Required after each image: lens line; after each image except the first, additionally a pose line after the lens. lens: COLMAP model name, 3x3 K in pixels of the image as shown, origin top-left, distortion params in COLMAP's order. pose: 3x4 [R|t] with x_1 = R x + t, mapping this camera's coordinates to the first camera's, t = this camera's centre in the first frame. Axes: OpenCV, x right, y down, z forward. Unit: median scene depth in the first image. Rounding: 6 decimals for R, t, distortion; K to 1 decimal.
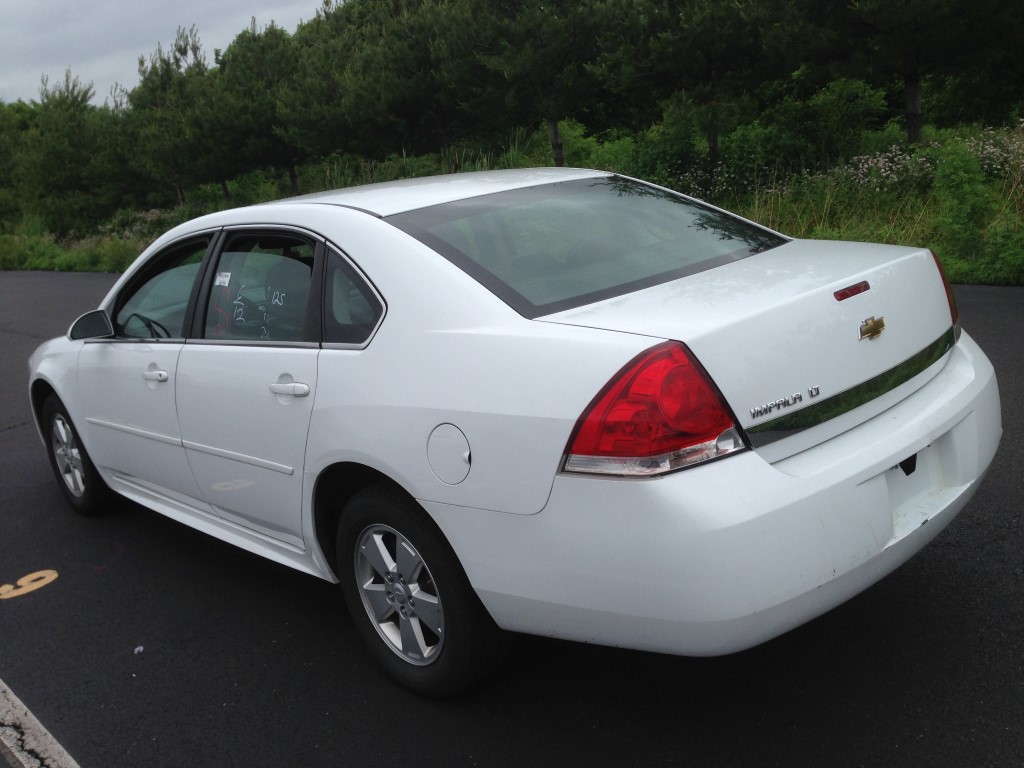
lens RADIAL K [[950.5, 0, 510.0], [0, 950.5, 373.7], [0, 0, 1]] dist [0.096052, -0.179554]
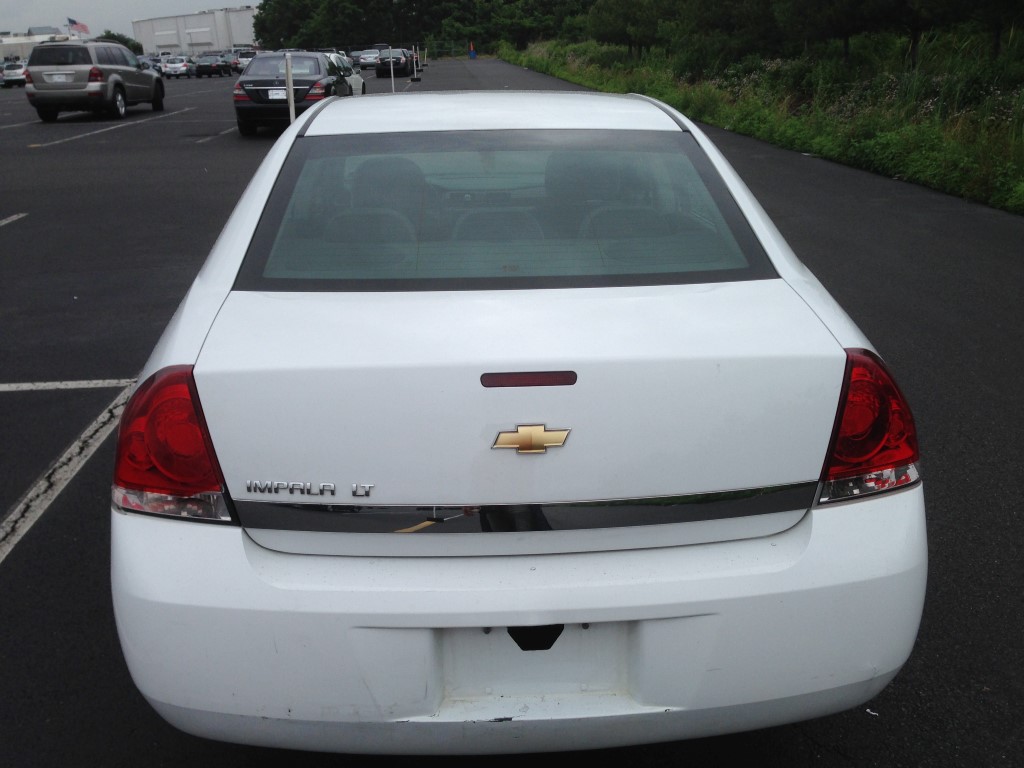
lens RADIAL K [[938.1, 0, 511.4], [0, 938.1, 362.7], [0, 0, 1]] dist [0.086963, -0.197562]
pose [[0.768936, 0.320283, -0.553314, 0.732288], [-0.238491, 0.946691, 0.216559, -0.246890], [0.593178, -0.034559, 0.804329, 0.445638]]
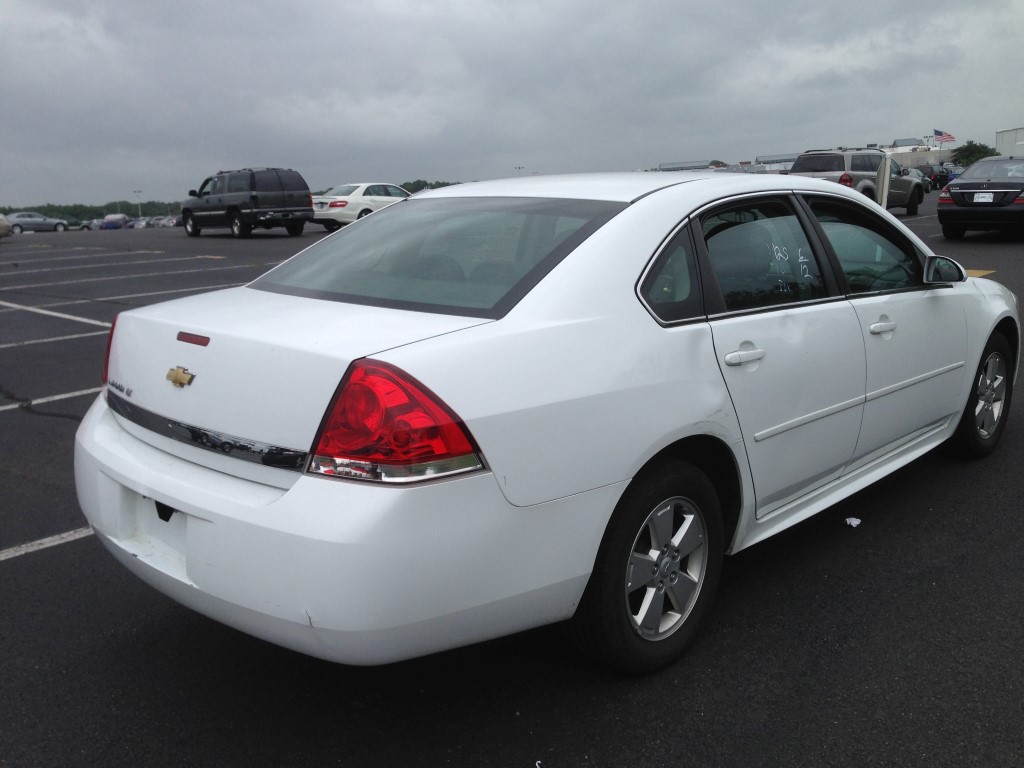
lens RADIAL K [[950.4, 0, 516.2], [0, 950.4, 354.6], [0, 0, 1]] dist [0.092847, -0.193939]
pose [[0.036906, 0.313307, -0.948935, 1.441583], [-0.206578, 0.931463, 0.299504, -0.482217], [0.977734, 0.184976, 0.099099, 1.312070]]
